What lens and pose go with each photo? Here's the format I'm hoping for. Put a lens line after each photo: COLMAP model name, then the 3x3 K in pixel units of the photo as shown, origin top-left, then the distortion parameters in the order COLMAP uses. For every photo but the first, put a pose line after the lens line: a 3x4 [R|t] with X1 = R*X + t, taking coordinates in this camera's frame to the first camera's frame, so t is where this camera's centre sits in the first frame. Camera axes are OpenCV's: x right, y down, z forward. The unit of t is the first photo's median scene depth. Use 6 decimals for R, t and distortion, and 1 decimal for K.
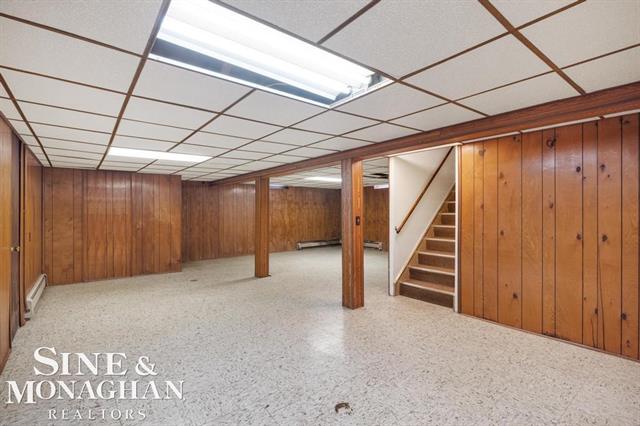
lens RADIAL K [[316.1, 0, 319.3], [0, 316.1, 212.0], [0, 0, 1]] dist [0.000214, 0.000328]
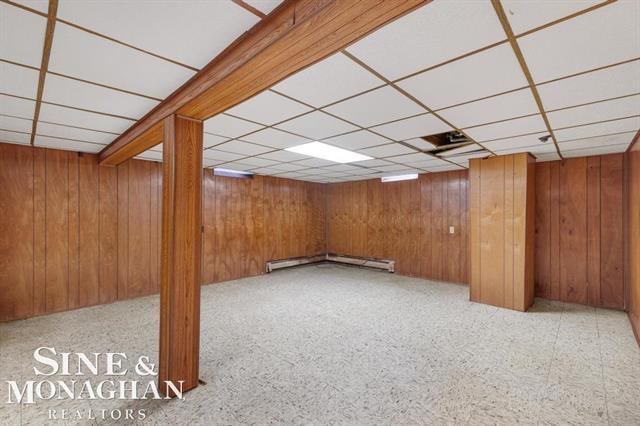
lens RADIAL K [[279.1, 0, 322.9], [0, 279.1, 215.1], [0, 0, 1]] dist [0.003472, 0.000127]
pose [[0.988154, 0.009314, 0.153183, -0.043950], [-0.008262, 0.999938, -0.007503, 0.003477], [-0.153244, 0.006149, 0.988169, 0.420821]]
